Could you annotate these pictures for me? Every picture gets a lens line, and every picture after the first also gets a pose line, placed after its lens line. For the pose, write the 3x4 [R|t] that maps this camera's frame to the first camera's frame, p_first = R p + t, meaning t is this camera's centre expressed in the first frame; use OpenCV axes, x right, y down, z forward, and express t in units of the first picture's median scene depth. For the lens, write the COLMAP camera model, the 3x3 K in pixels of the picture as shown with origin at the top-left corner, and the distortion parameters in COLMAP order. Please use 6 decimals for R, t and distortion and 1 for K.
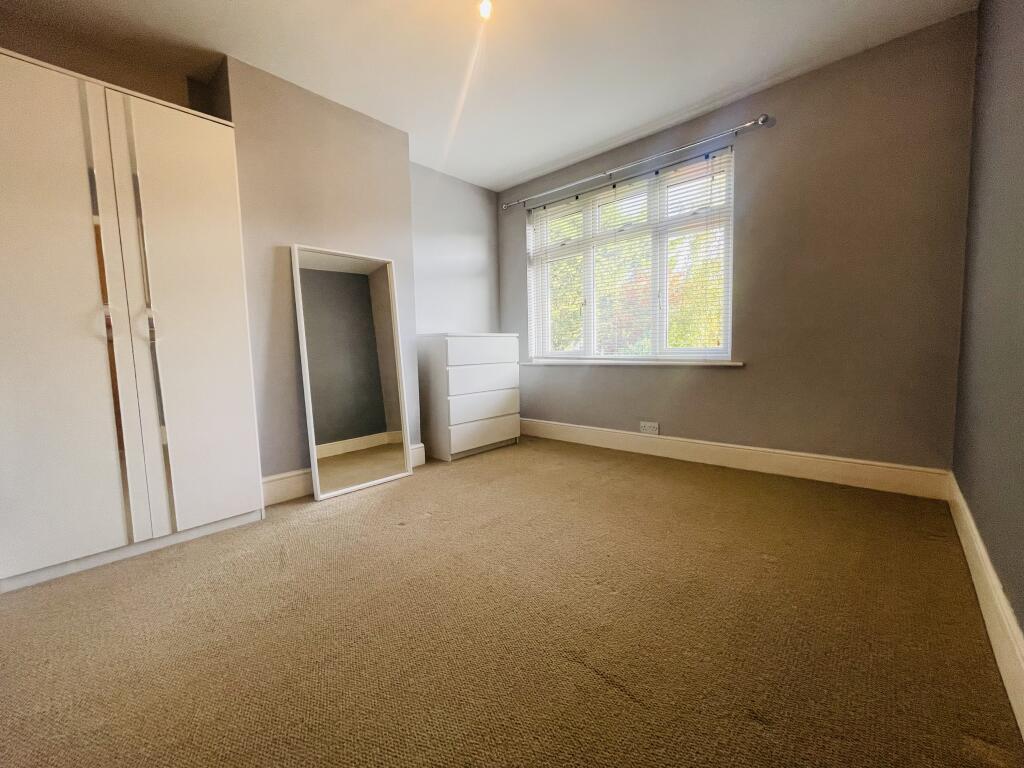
lens RADIAL K [[411.3, 0, 513.3], [0, 411.3, 384.4], [0, 0, 1]] dist [0.001686, -0.000774]
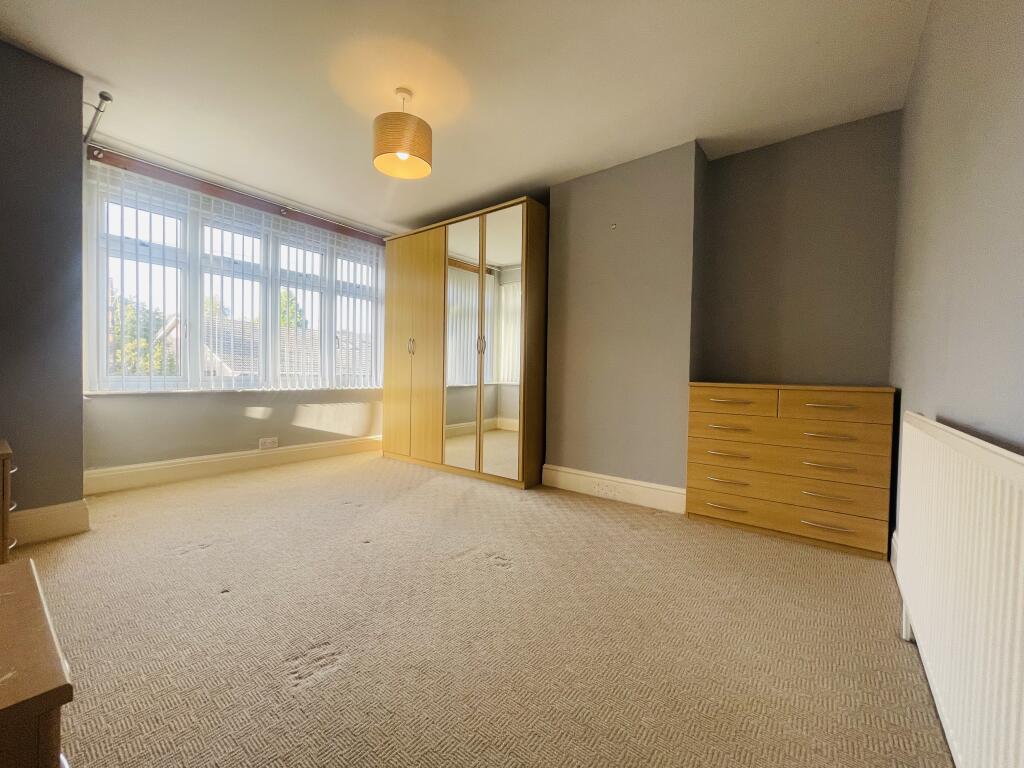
lens RADIAL K [[411.3, 0, 512.4], [0, 411.3, 384.3], [0, 0, 1]] dist [0.001686, -0.000774]
pose [[-0.092697, -0.000263, 0.995694, -0.858960], [0.069980, 0.997525, 0.006779, -0.015133], [-0.993232, 0.070307, -0.092449, 0.433984]]
